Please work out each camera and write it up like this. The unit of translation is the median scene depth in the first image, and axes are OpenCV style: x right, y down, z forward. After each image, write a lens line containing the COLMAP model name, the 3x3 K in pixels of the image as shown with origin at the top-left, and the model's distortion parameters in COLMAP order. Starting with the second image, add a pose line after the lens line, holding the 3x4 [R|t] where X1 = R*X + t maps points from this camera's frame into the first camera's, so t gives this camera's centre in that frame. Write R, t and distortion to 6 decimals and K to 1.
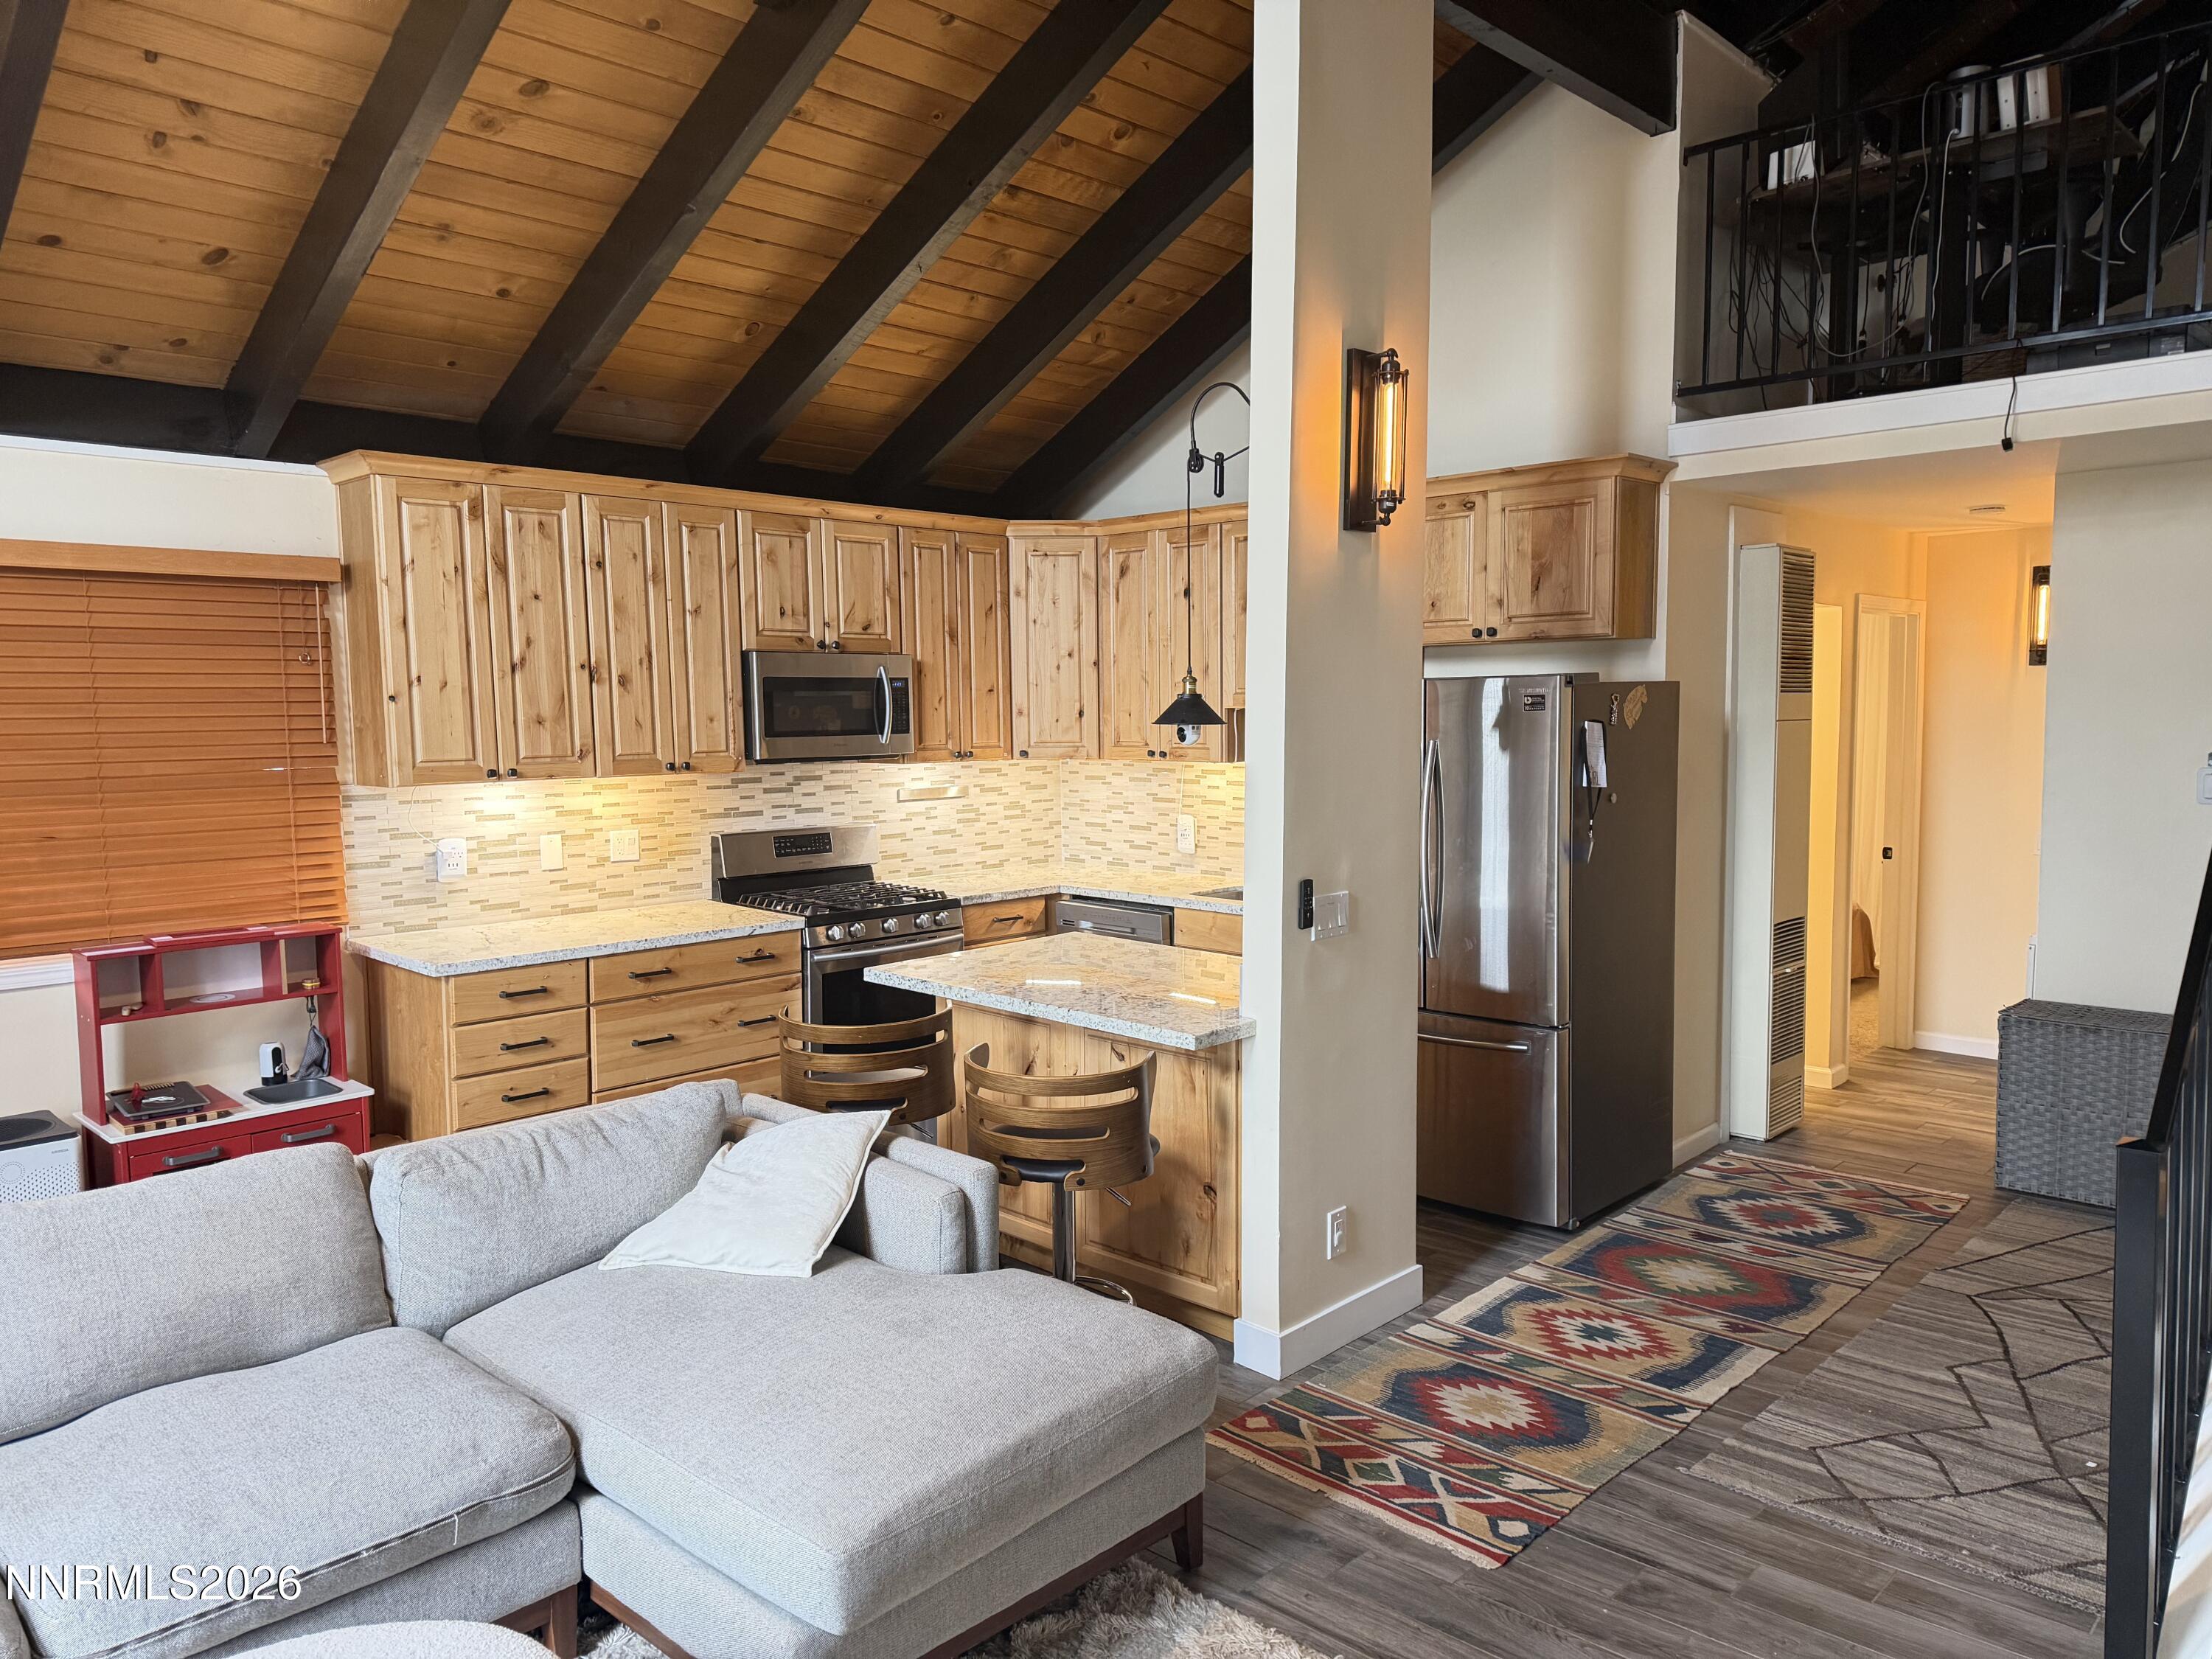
lens RADIAL K [[1539.0, 0, 1106.0], [0, 1539.0, 829.5], [0, 0, 1]] dist [0.151397, -0.261121]
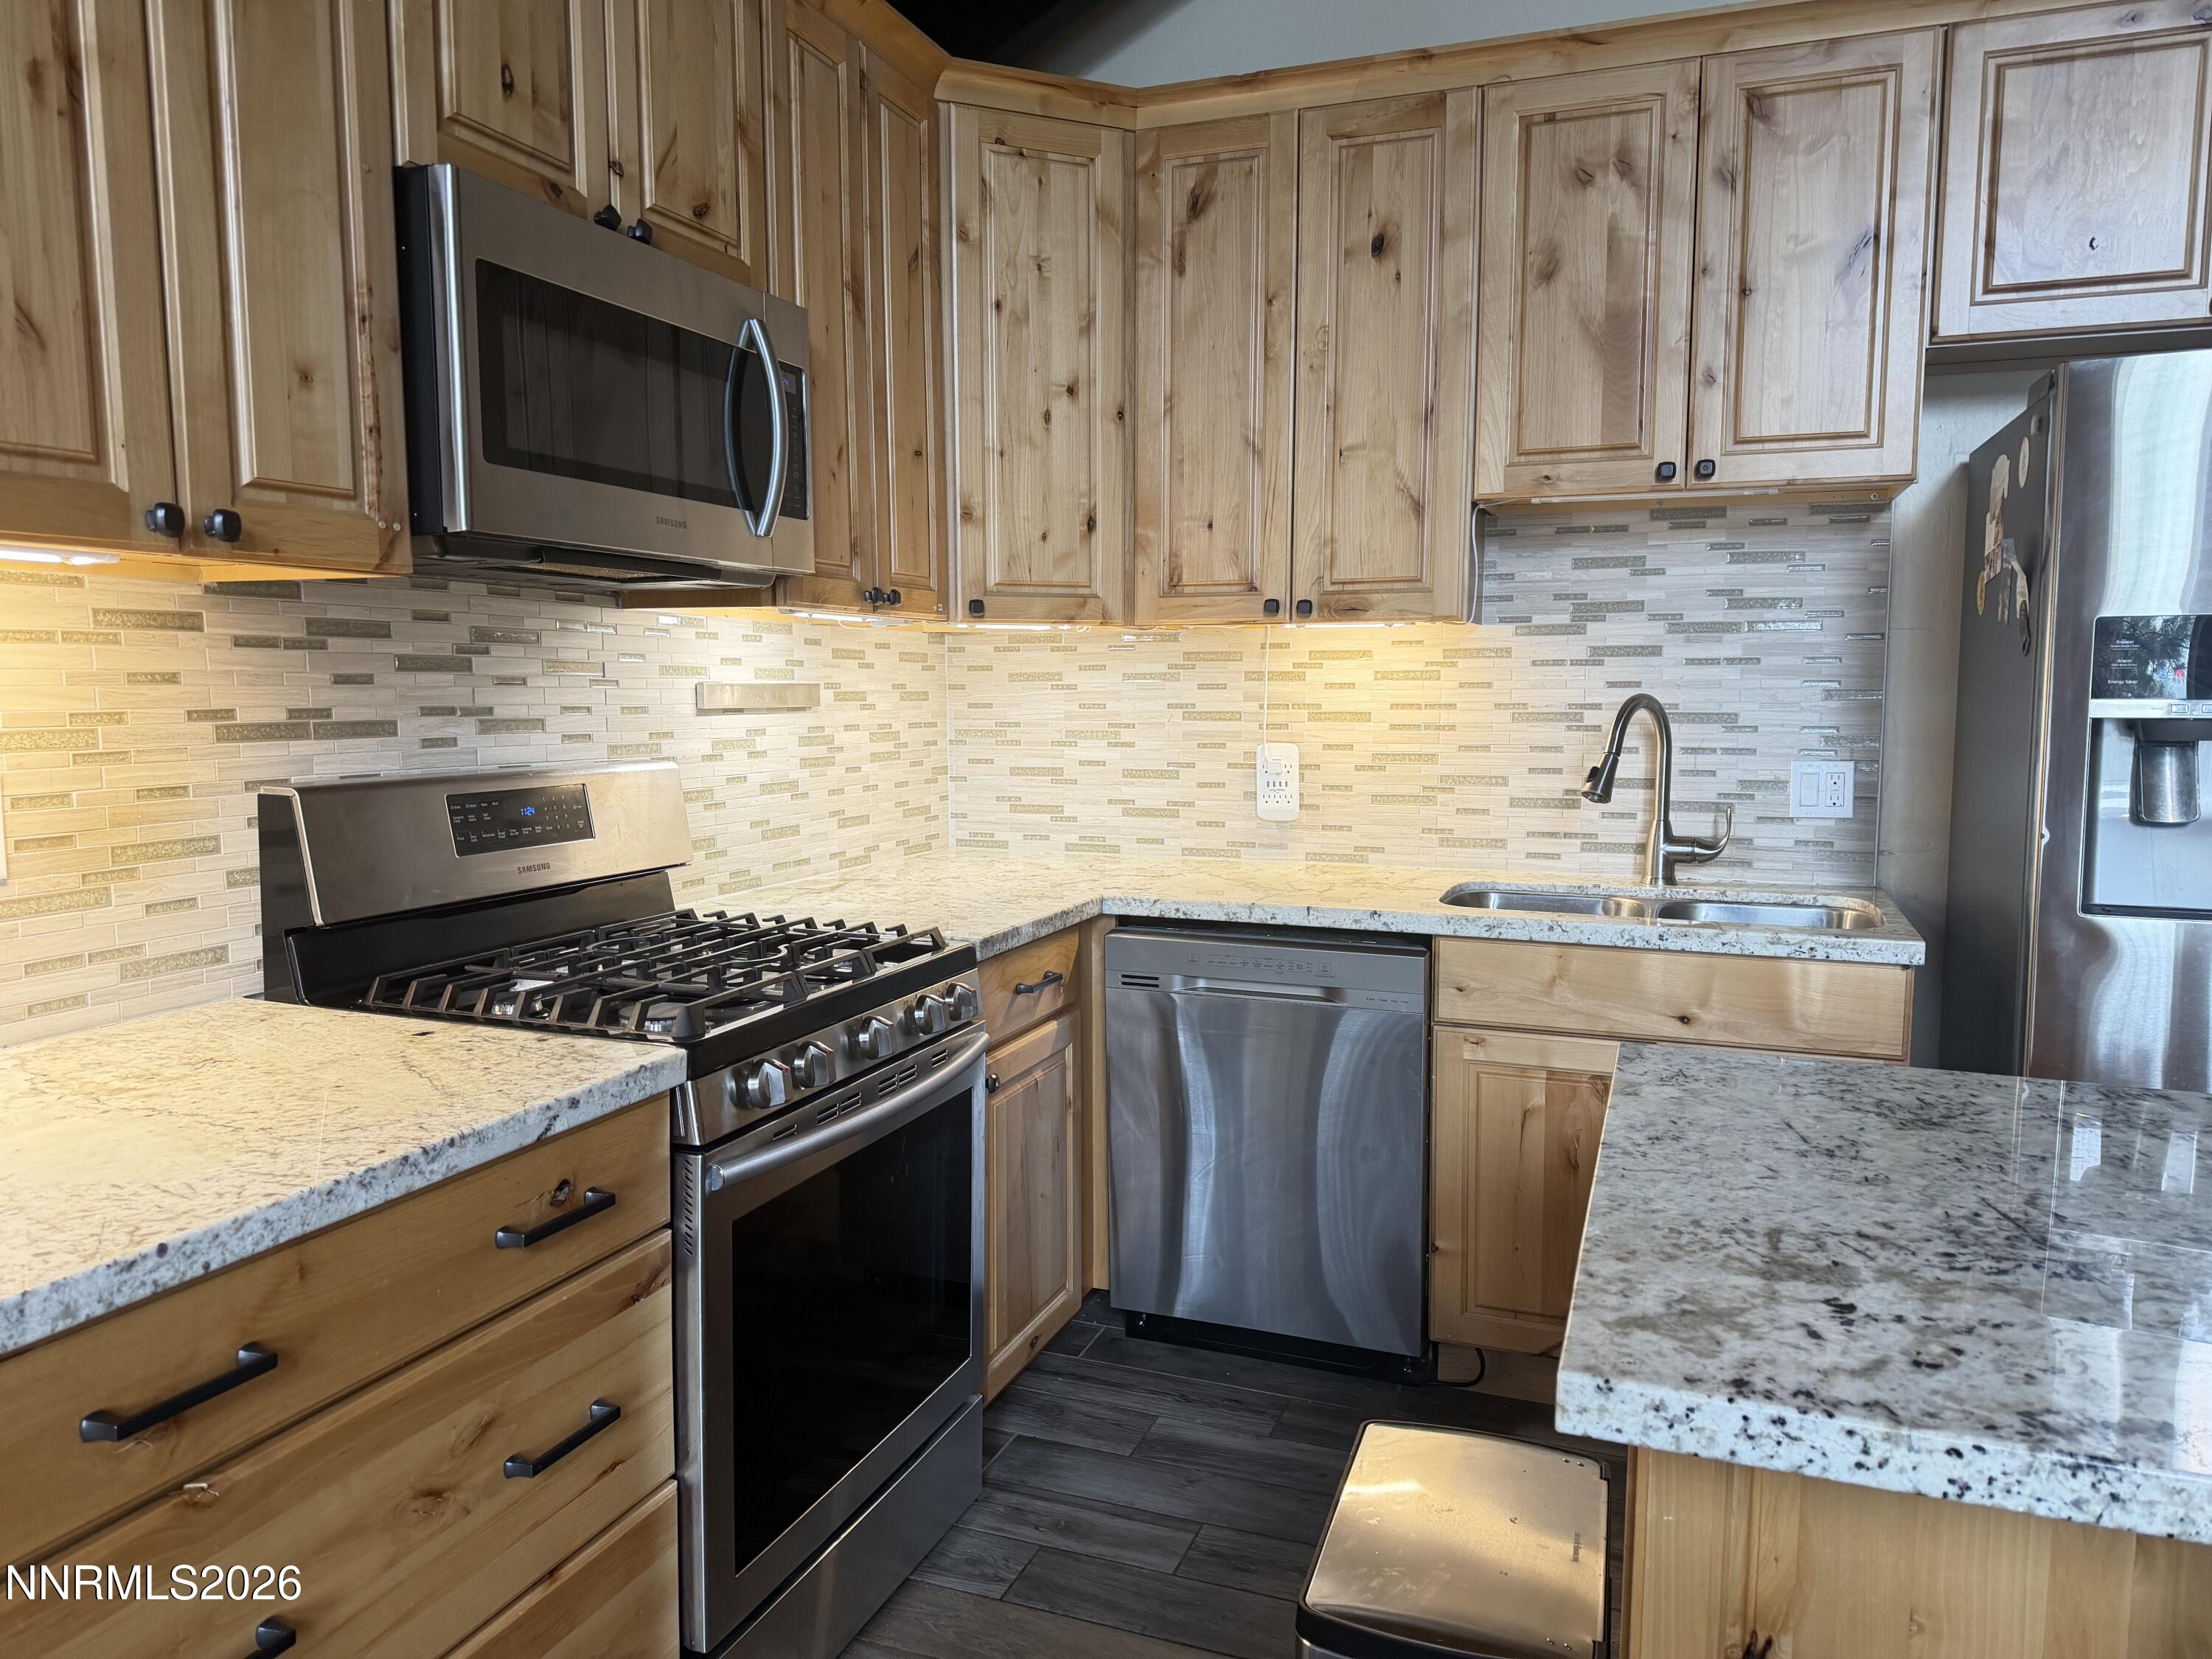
lens RADIAL K [[1539.0, 0, 1106.0], [0, 1539.0, 829.5], [0, 0, 1]] dist [0.151397, -0.261121]
pose [[0.918462, -0.028876, 0.394454, -0.205170], [0.025195, 0.999577, 0.014509, 0.010197], [-0.394706, -0.003388, 0.918801, 0.592027]]
